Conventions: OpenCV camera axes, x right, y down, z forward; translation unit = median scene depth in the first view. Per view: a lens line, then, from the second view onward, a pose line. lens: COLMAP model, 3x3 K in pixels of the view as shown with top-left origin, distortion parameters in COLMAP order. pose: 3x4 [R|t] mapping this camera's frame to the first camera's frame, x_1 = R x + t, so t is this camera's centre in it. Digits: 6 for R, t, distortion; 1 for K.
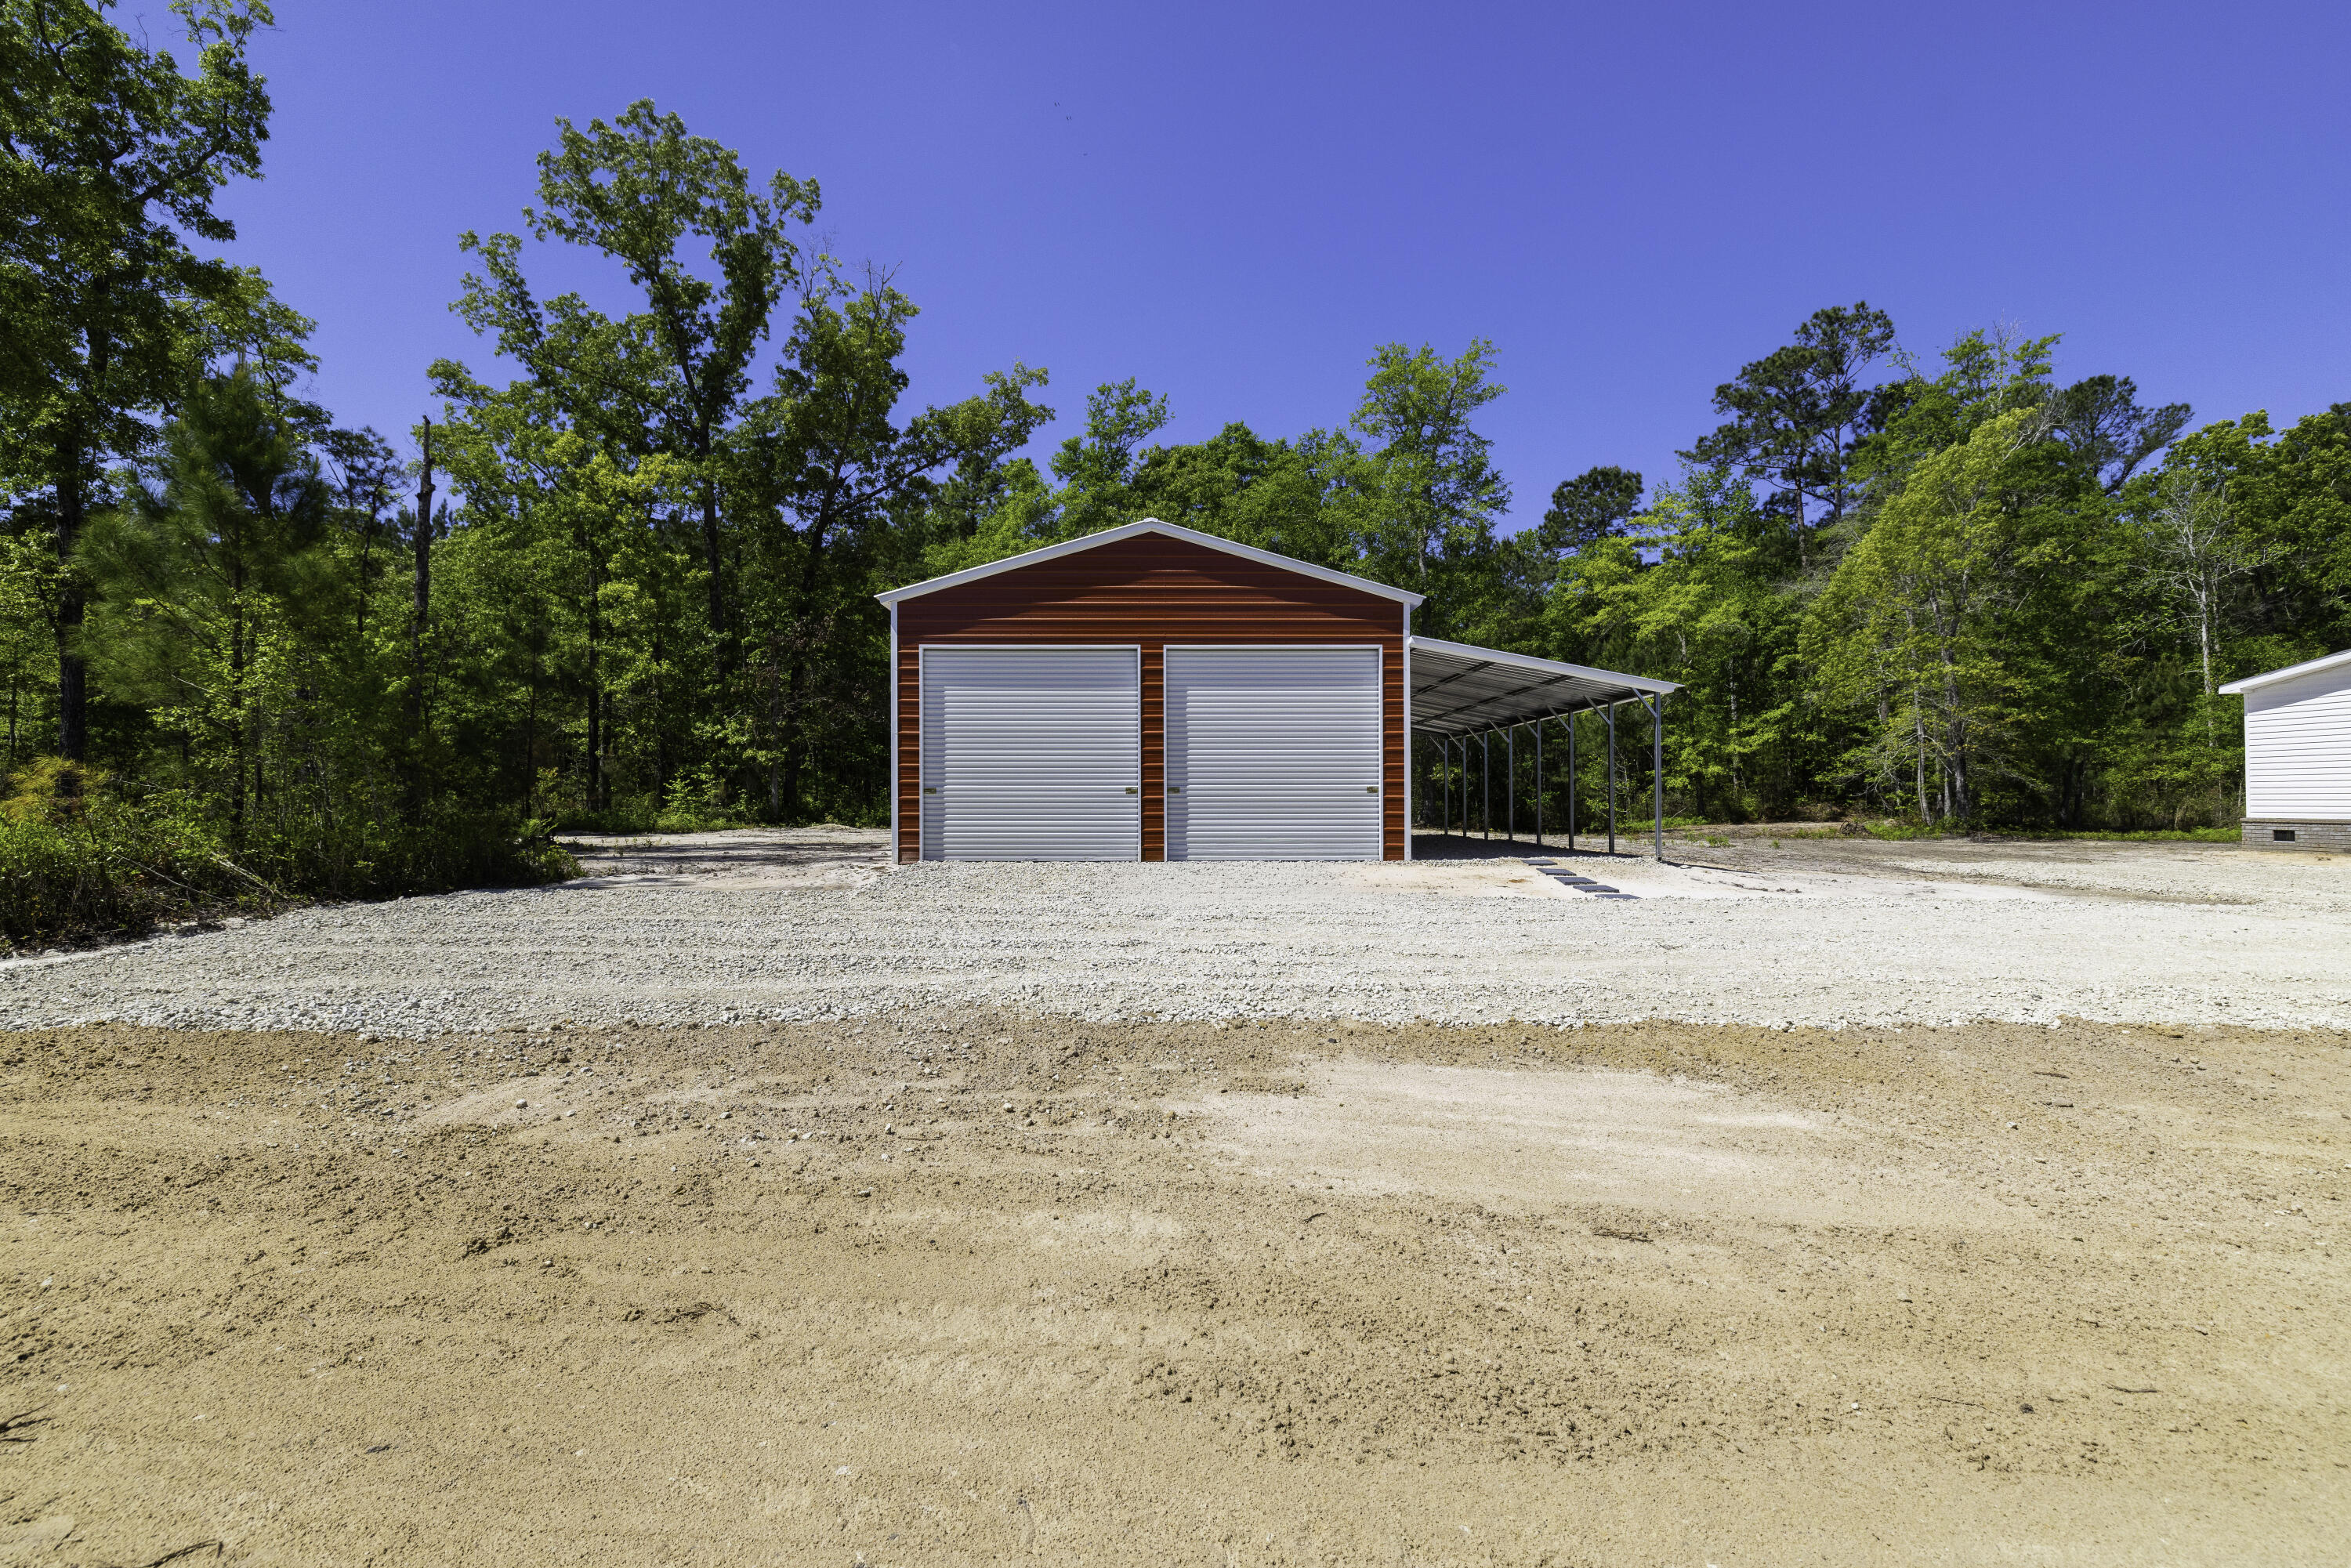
lens RADIAL K [[1019.3, 0, 1178.9], [0, 1019.3, 785.9], [0, 0, 1]] dist [-0.006494, 0.003478]
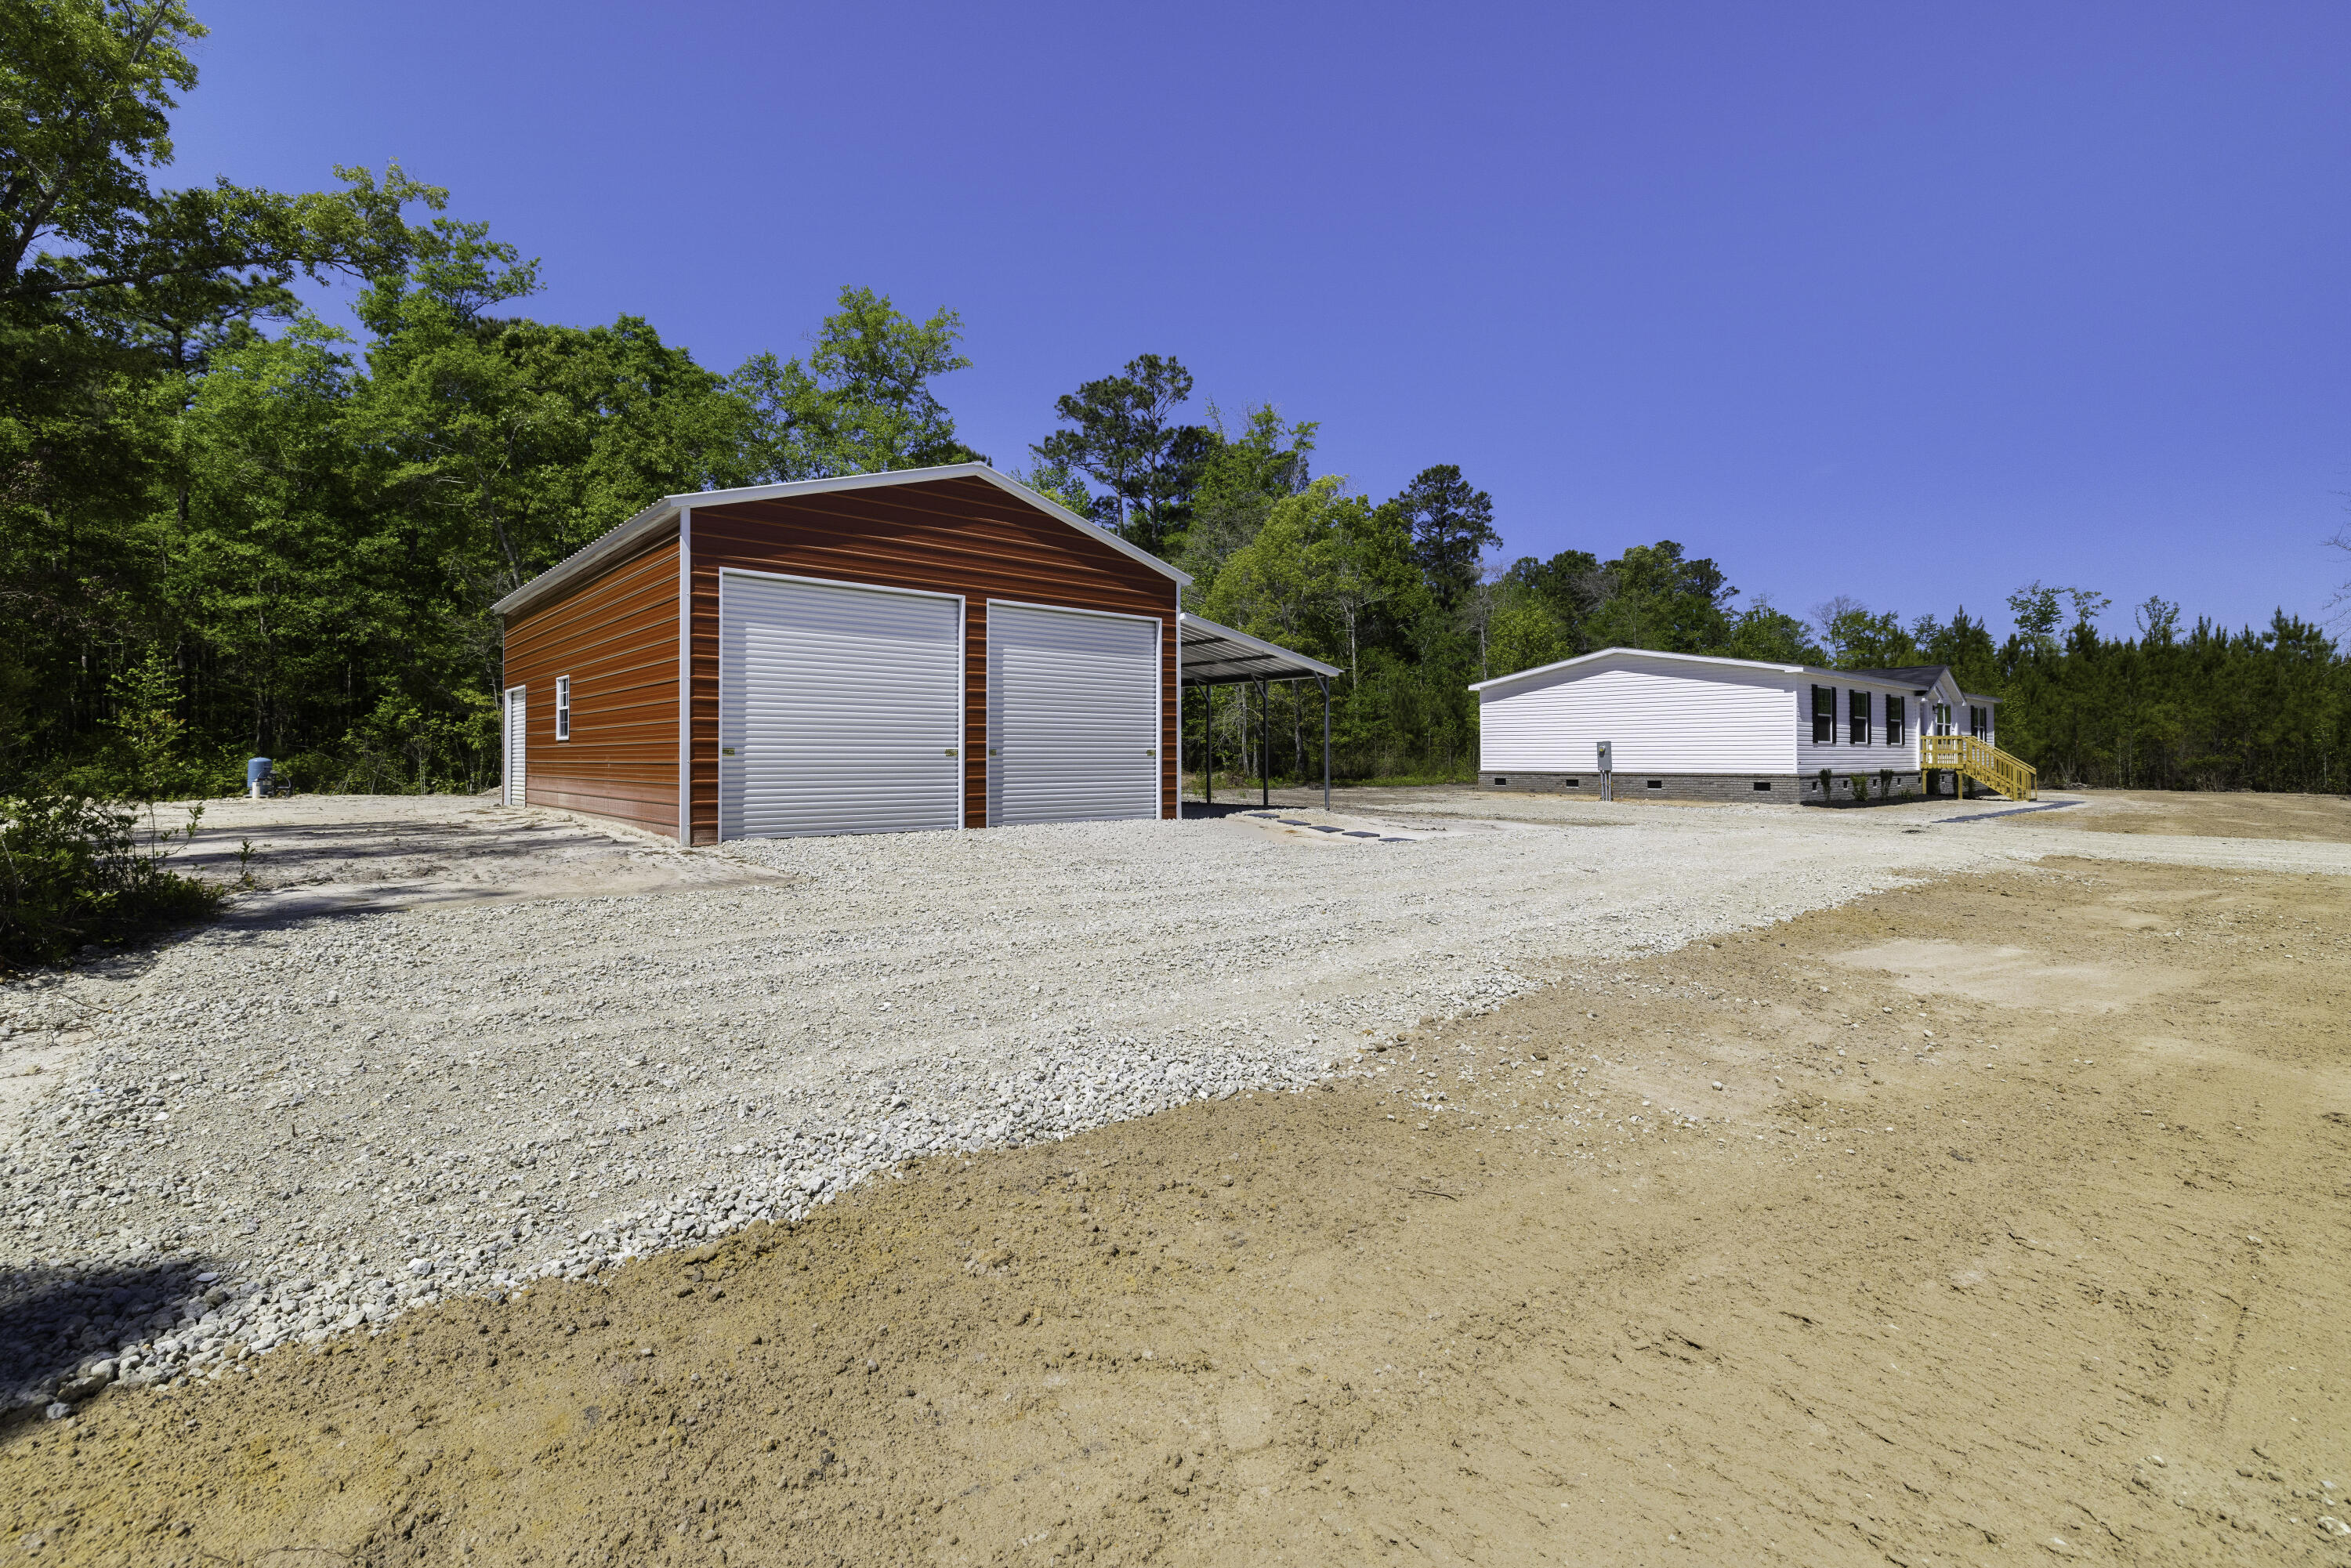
lens RADIAL K [[1019.3, 0, 1167.1], [0, 1019.3, 747.0], [0, 0, 1]] dist [-0.006494, 0.003478]
pose [[0.763517, 0.006922, 0.645750, -0.285152], [-0.011682, 0.999927, 0.003093, -0.003260], [-0.645682, -0.009905, 0.763542, 0.099029]]
